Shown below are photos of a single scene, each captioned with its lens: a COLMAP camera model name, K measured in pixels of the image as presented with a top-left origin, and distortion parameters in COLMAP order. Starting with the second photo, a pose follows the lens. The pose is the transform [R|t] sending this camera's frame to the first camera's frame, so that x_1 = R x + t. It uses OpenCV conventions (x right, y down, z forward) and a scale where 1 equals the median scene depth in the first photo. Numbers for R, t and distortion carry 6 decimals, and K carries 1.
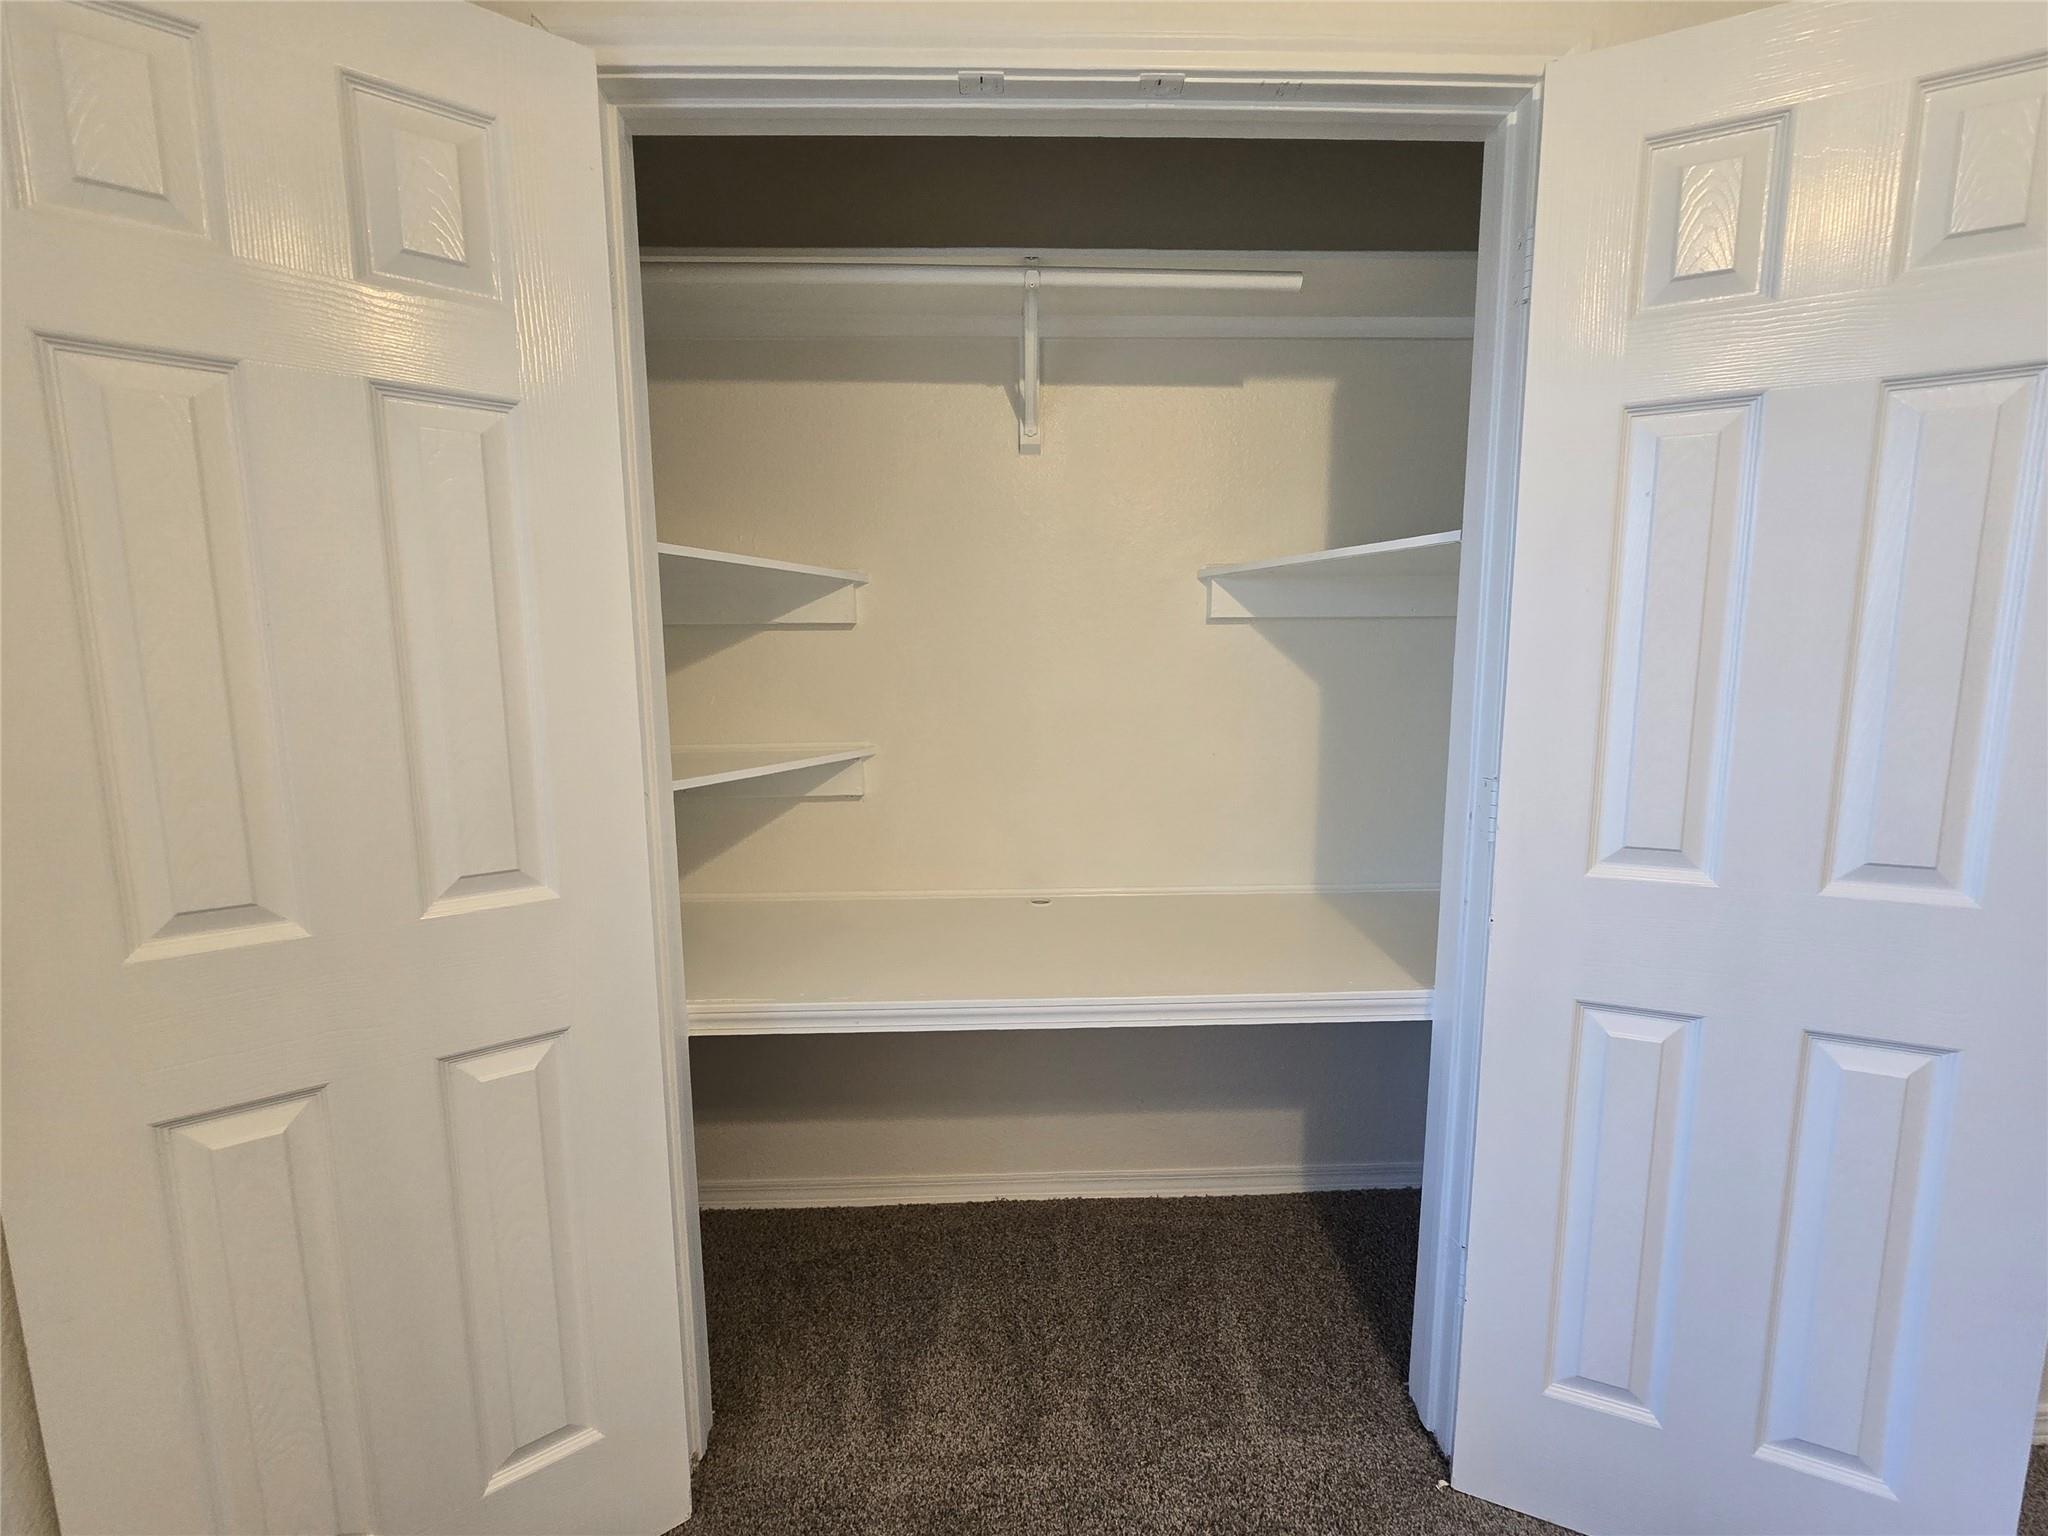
lens RADIAL K [[839.1, 0, 1029.2], [0, 839.1, 767.9], [0, 0, 1]] dist [0.000782, 0.001137]
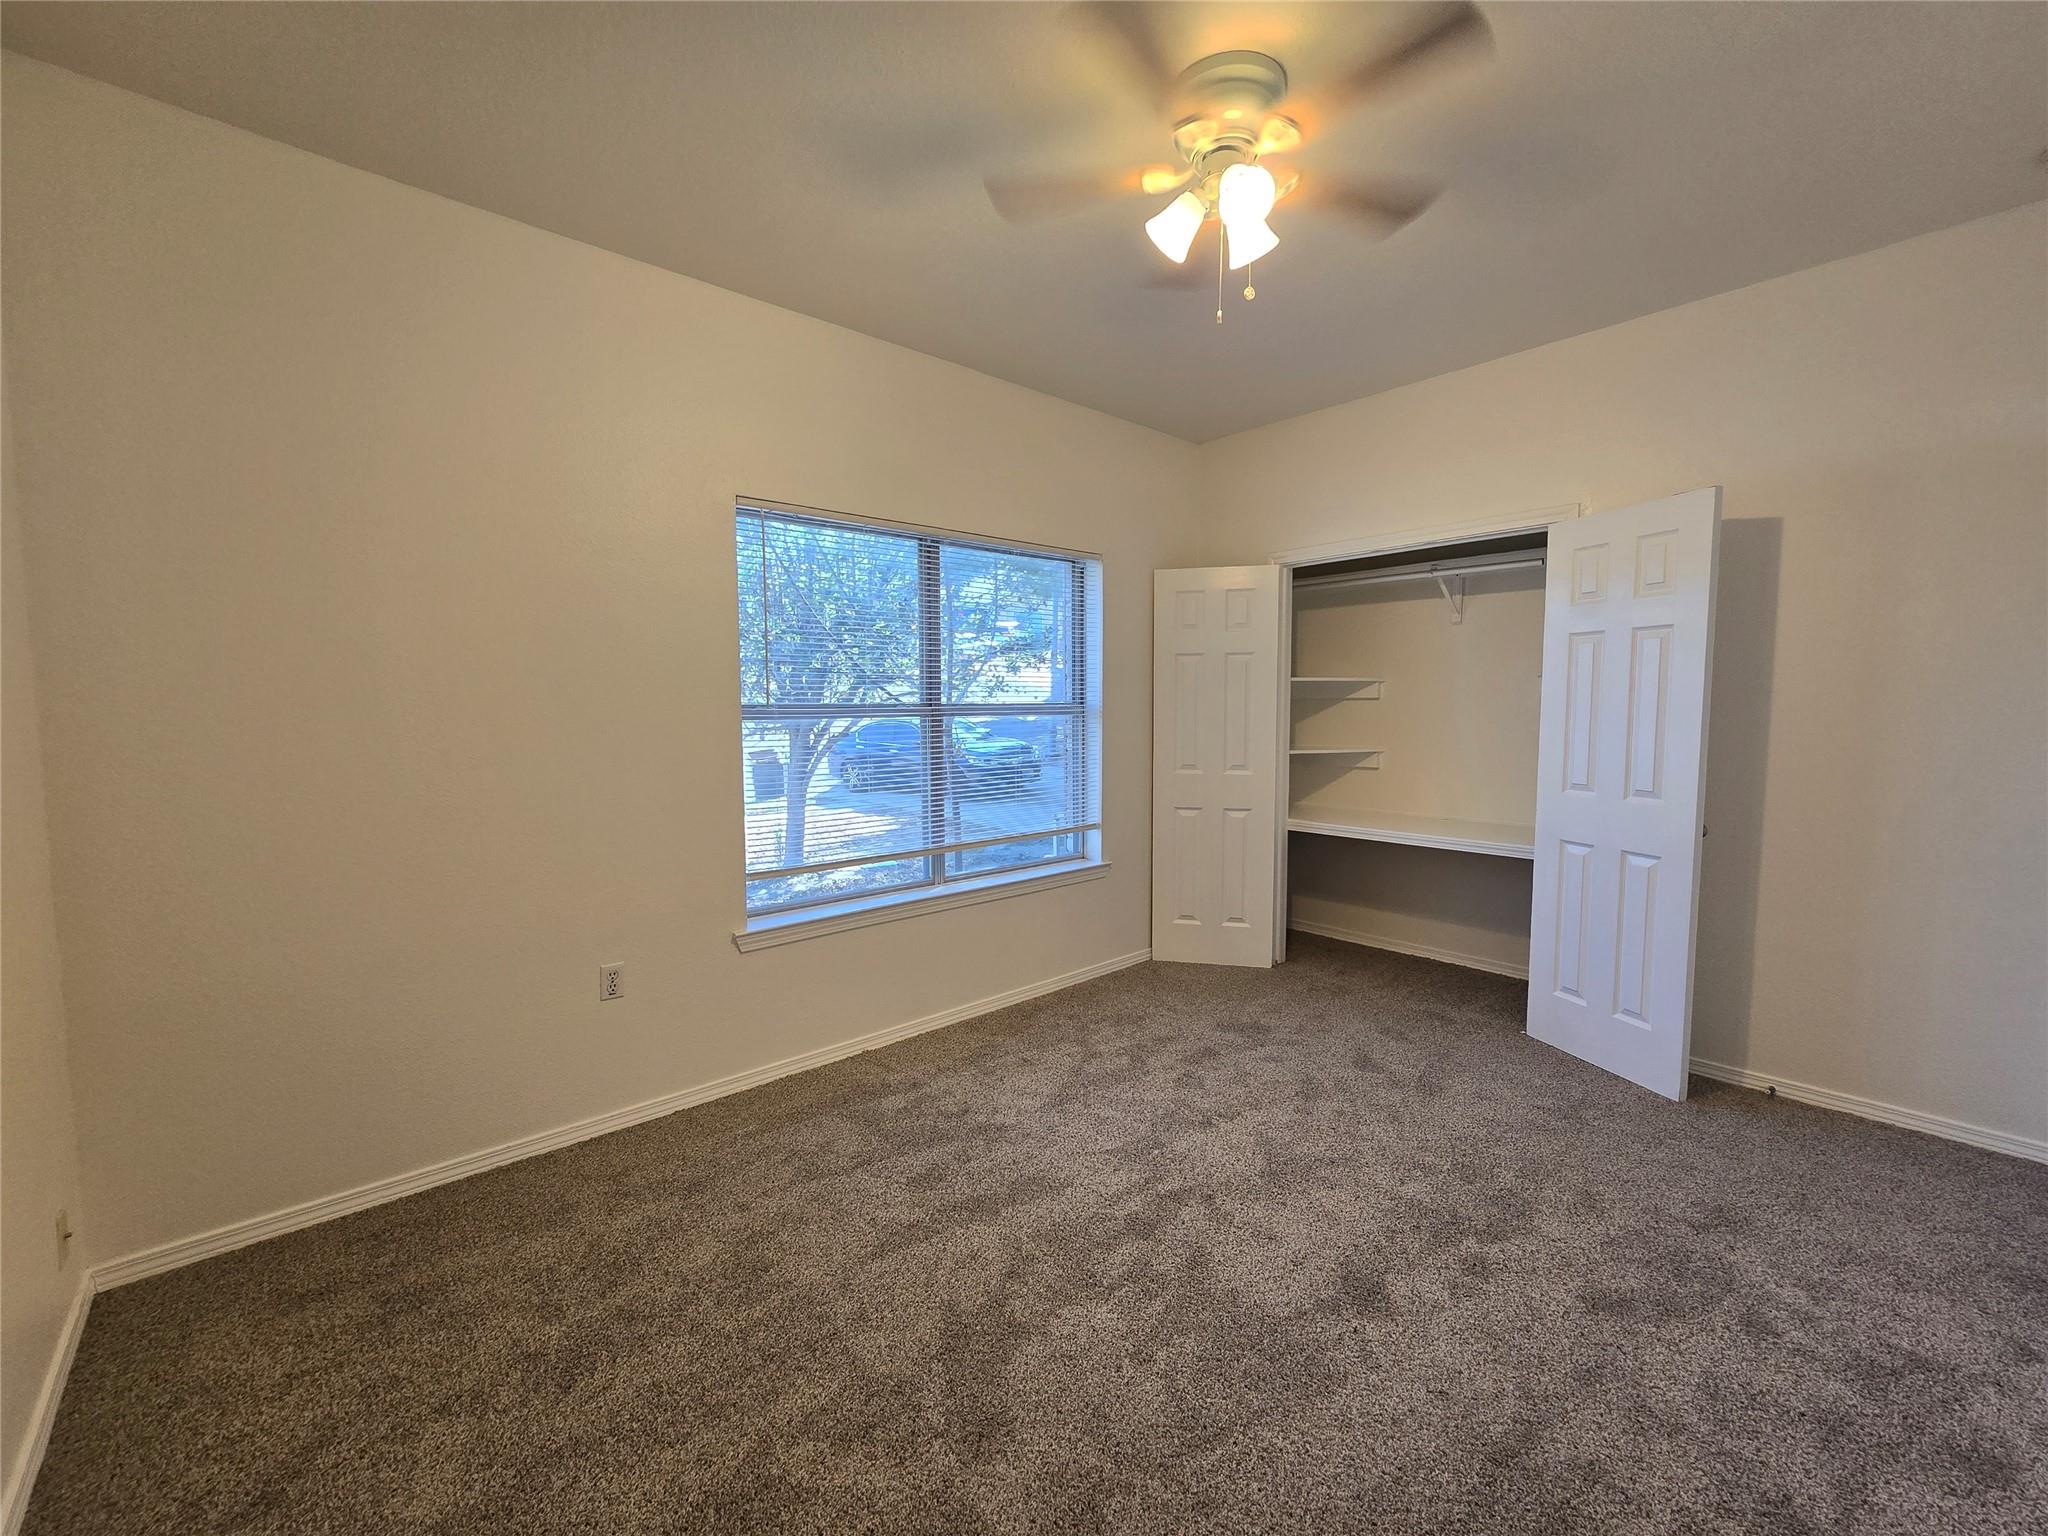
lens RADIAL K [[839.1, 0, 1029.2], [0, 839.1, 767.9], [0, 0, 1]] dist [0.000782, 0.001137]
pose [[0.630618, 0.061062, -0.773687, 1.478064], [-0.099788, 0.995005, -0.002806, 0.197794], [0.769651, 0.078975, 0.633561, -1.867649]]
